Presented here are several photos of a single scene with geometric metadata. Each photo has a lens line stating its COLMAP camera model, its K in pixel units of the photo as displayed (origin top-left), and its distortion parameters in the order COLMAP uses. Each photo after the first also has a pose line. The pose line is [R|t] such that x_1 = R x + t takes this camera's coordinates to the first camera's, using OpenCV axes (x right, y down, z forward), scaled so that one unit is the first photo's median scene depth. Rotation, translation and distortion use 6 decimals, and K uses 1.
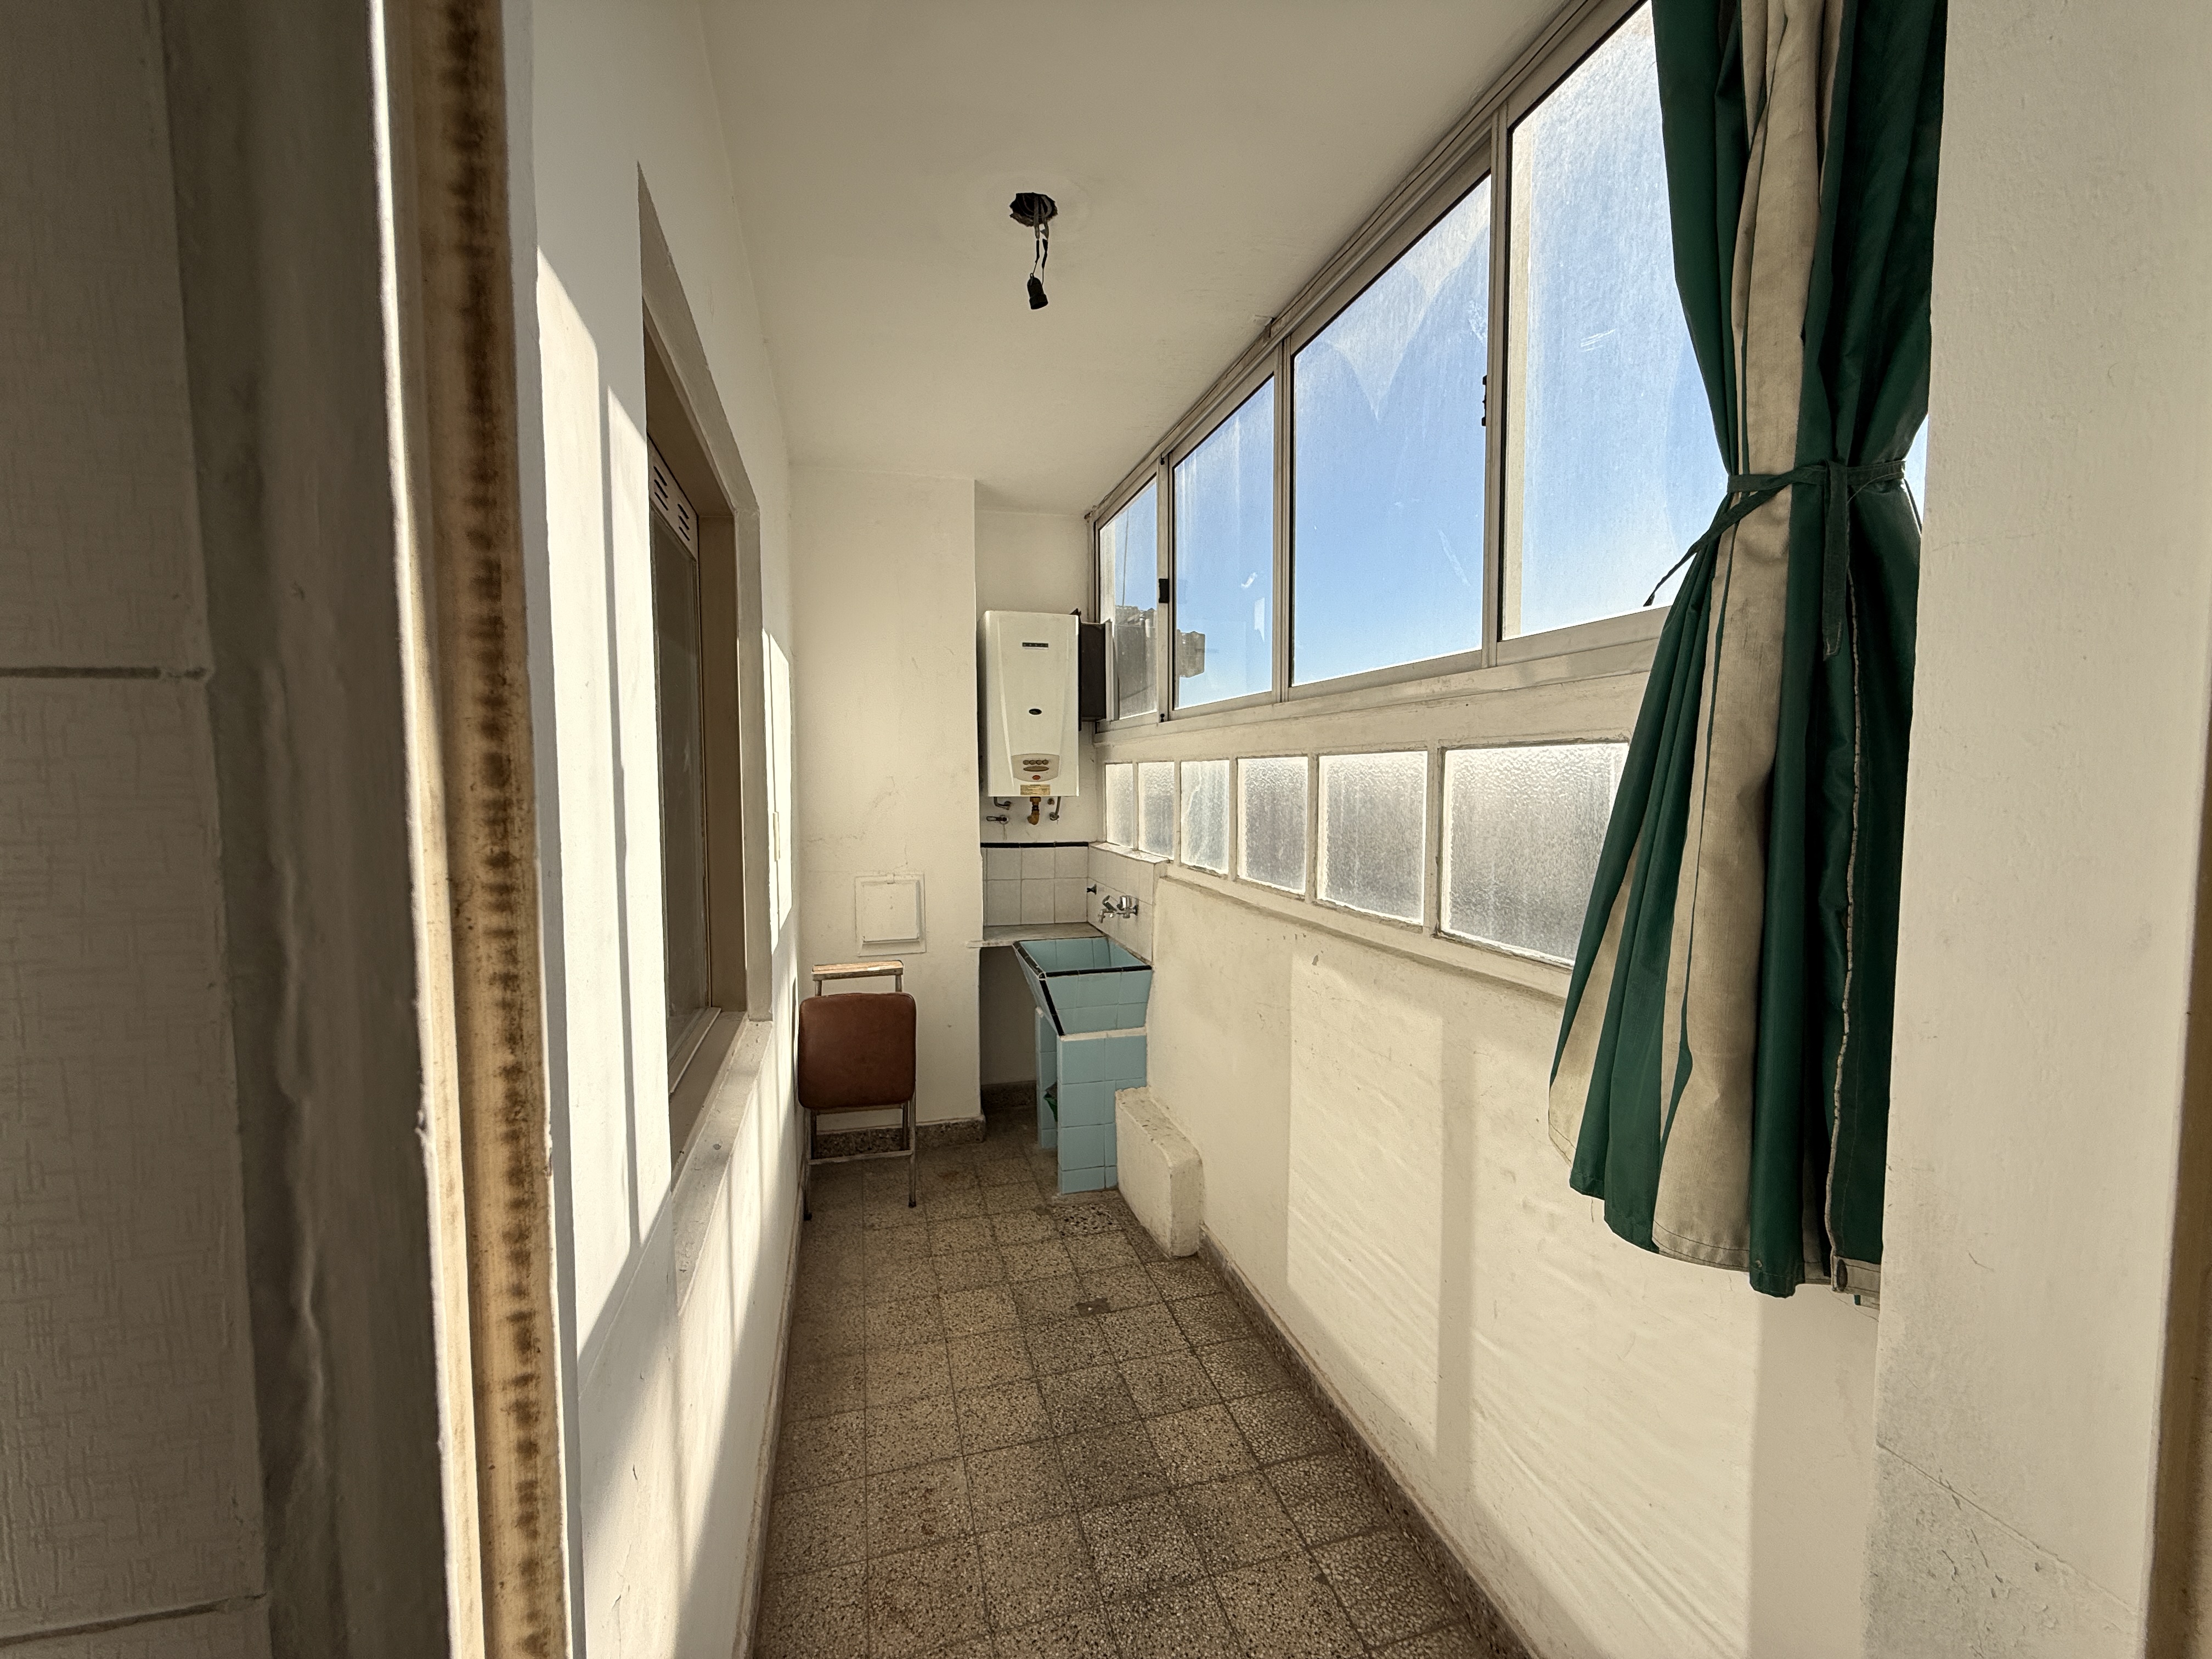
lens RADIAL K [[877.7, 0, 1099.6], [0, 877.7, 828.2], [0, 0, 1]] dist [-0.000789, 0.000434]
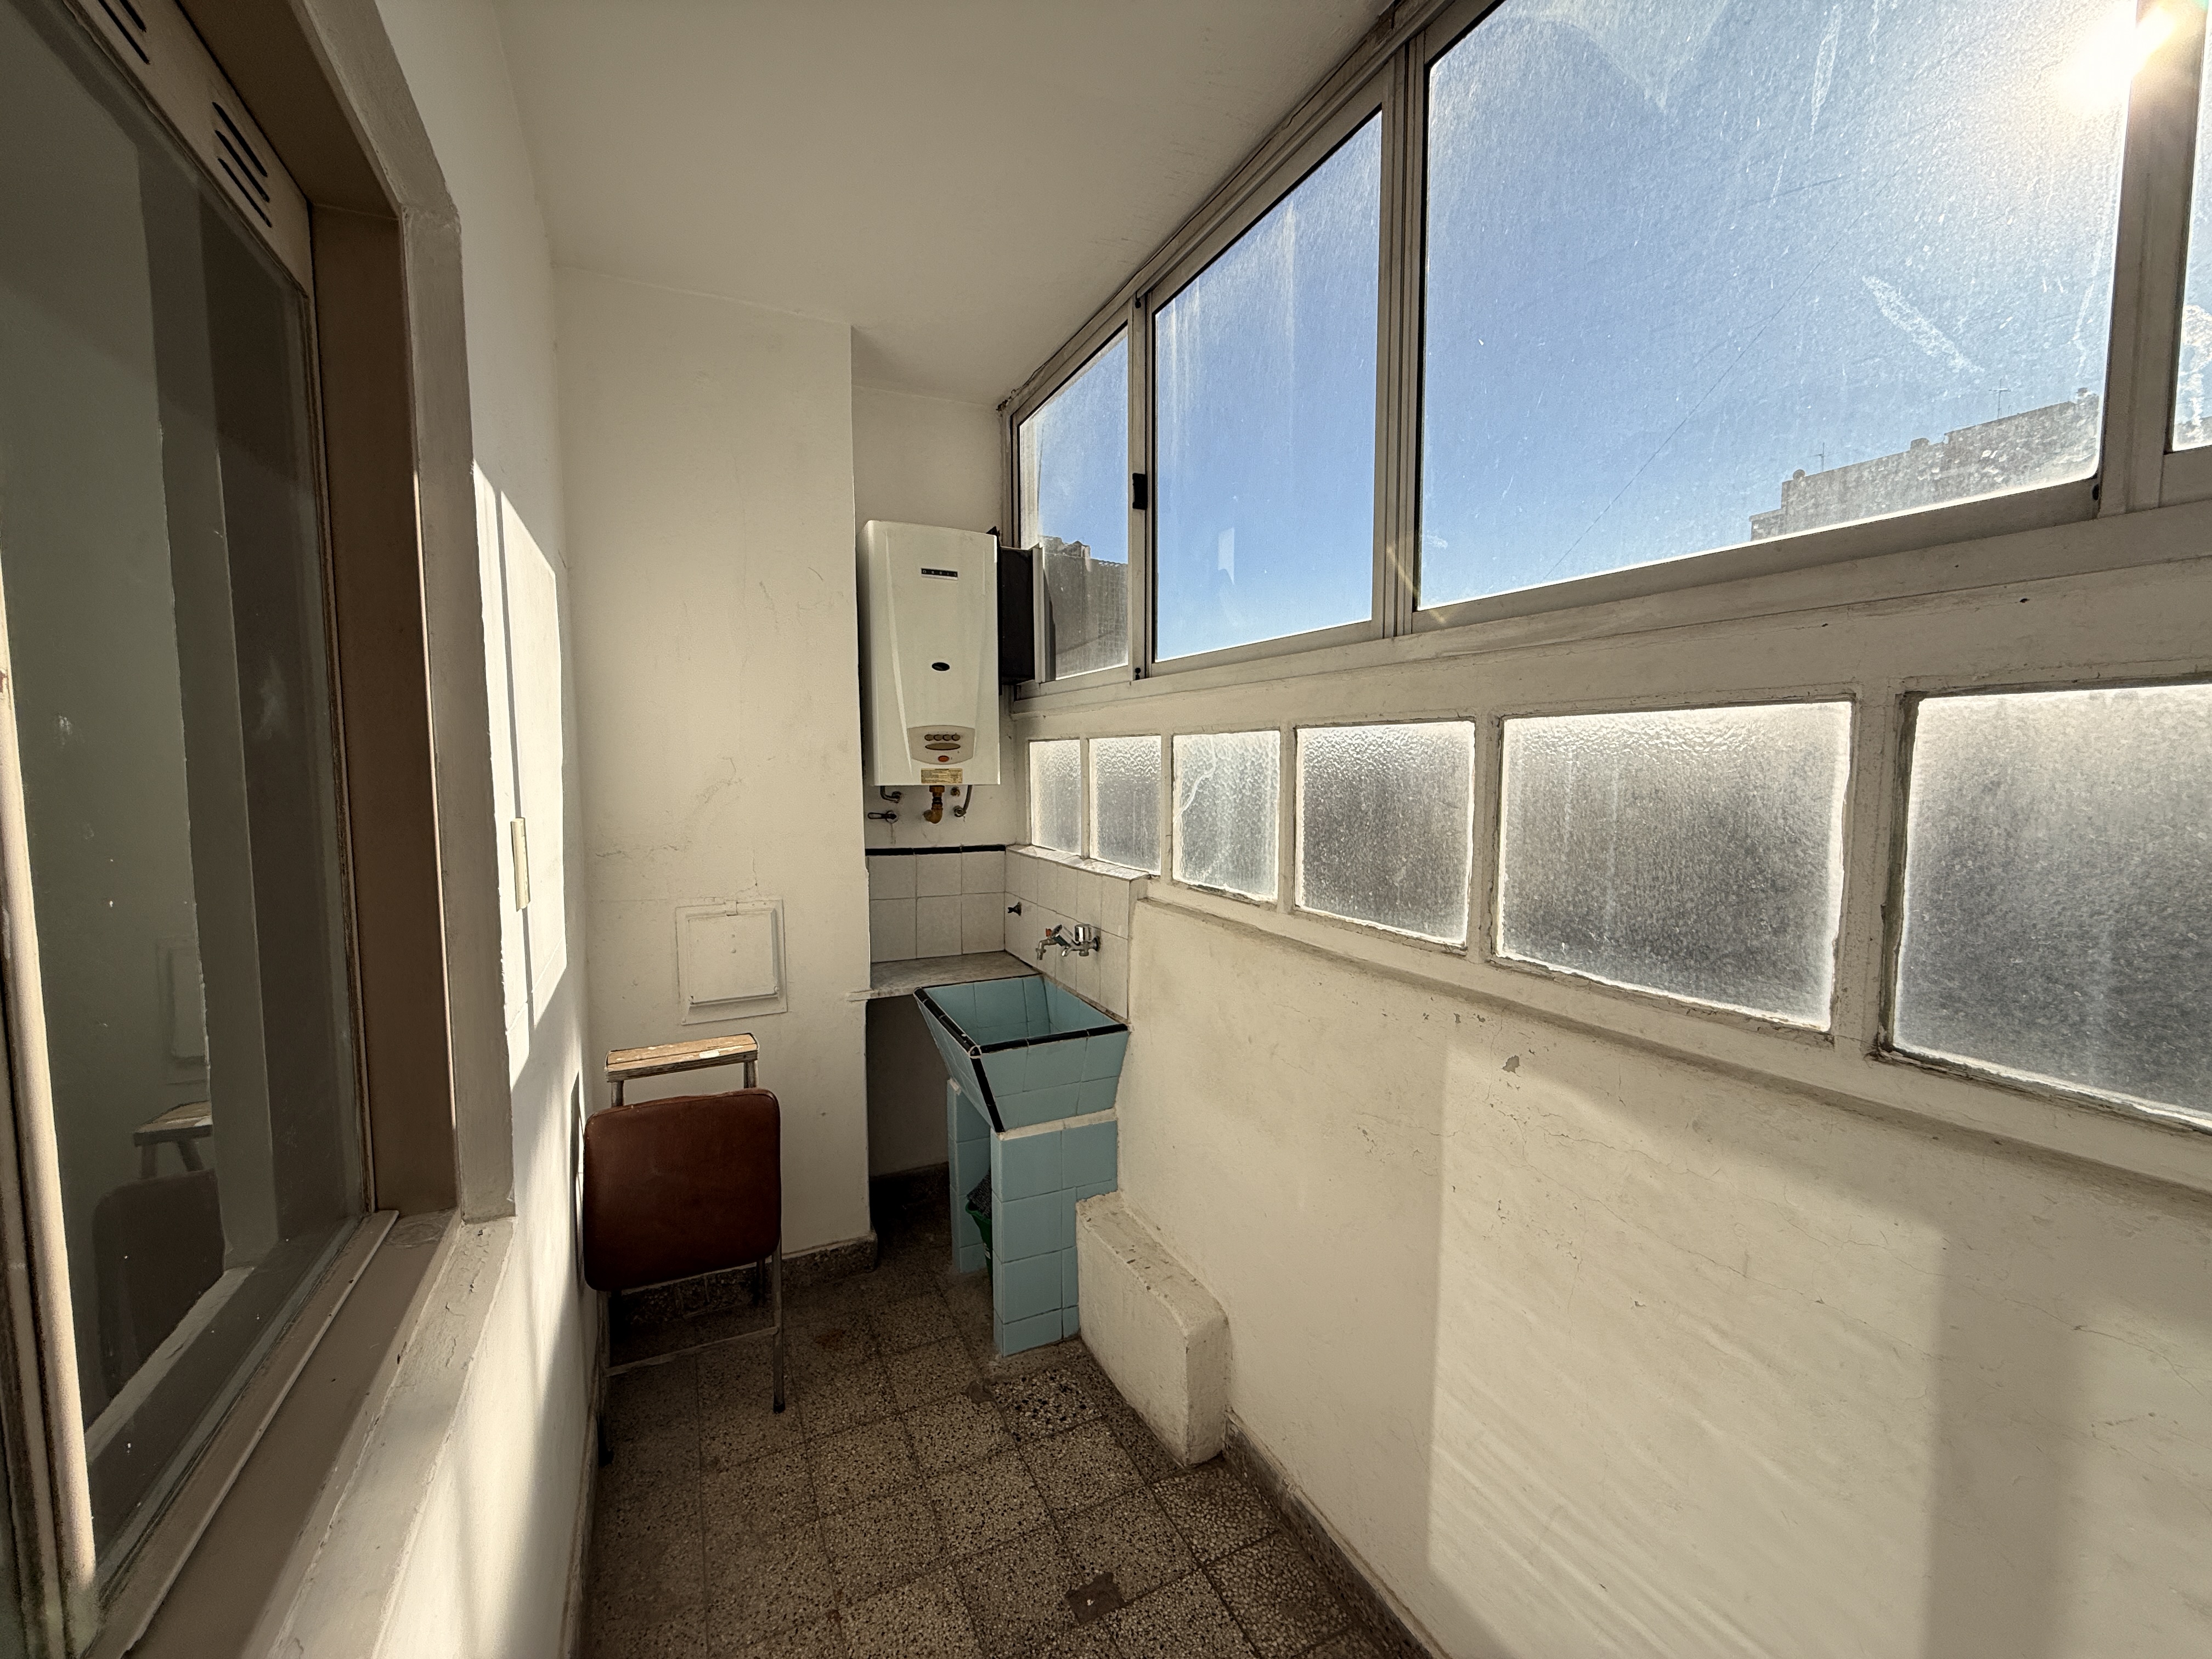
lens RADIAL K [[890.0, 0, 1106.5], [0, 890.0, 828.8], [0, 0, 1]] dist [-0.002215, 0.000023]
pose [[0.983540, -0.013554, 0.180181, -0.086469], [0.010418, 0.999778, 0.018340, -0.014711], [-0.180389, -0.016161, 0.983463, 0.308781]]
